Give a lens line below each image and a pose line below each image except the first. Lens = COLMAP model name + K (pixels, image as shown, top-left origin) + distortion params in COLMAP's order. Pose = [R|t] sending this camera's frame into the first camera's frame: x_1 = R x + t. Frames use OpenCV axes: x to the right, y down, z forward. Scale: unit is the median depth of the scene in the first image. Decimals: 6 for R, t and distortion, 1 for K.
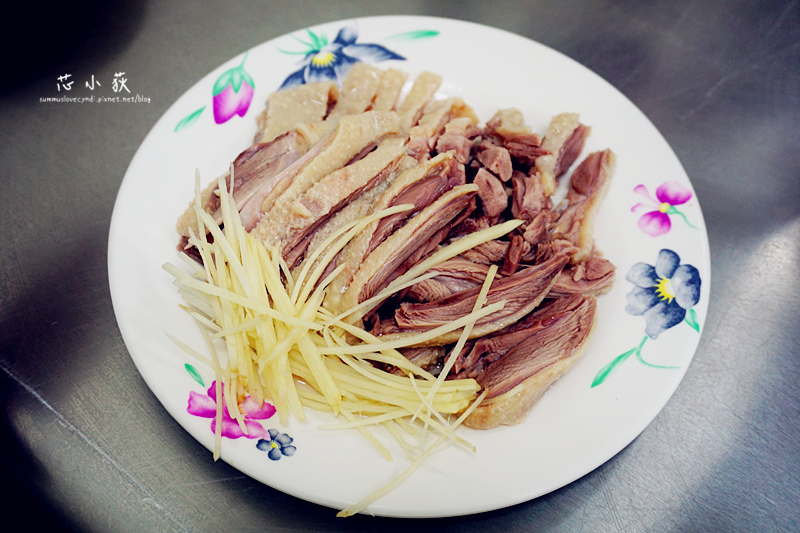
lens RADIAL K [[880.9, 0, 399.6], [0, 880.9, 266.2], [0, 0, 1]] dist [0.003274, 0.000000]
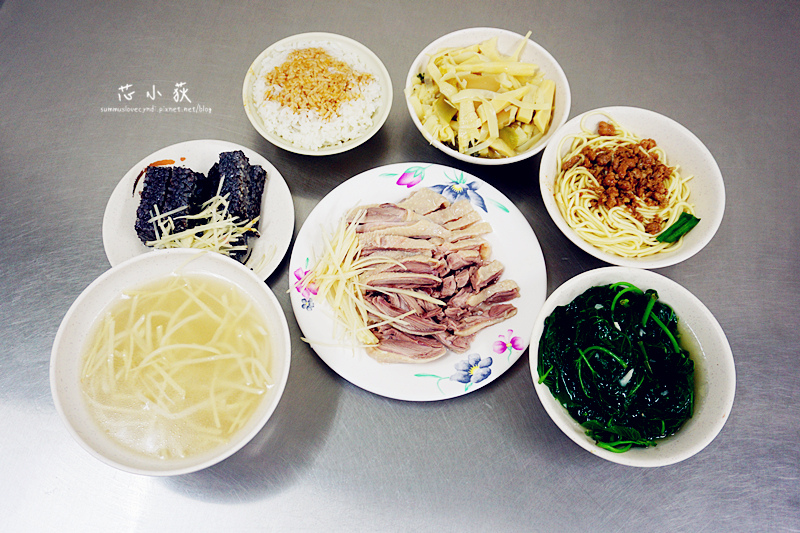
lens RADIAL K [[712.9, 0, 400.3], [0, 712.9, 266.2], [0, 0, 1]] dist [-0.018542, -0.005131]
pose [[0.696163, 0.653886, -0.296294, 0.547304], [-0.615520, 0.756091, 0.222399, -0.472434], [0.369449, 0.027549, 0.928843, -0.785418]]
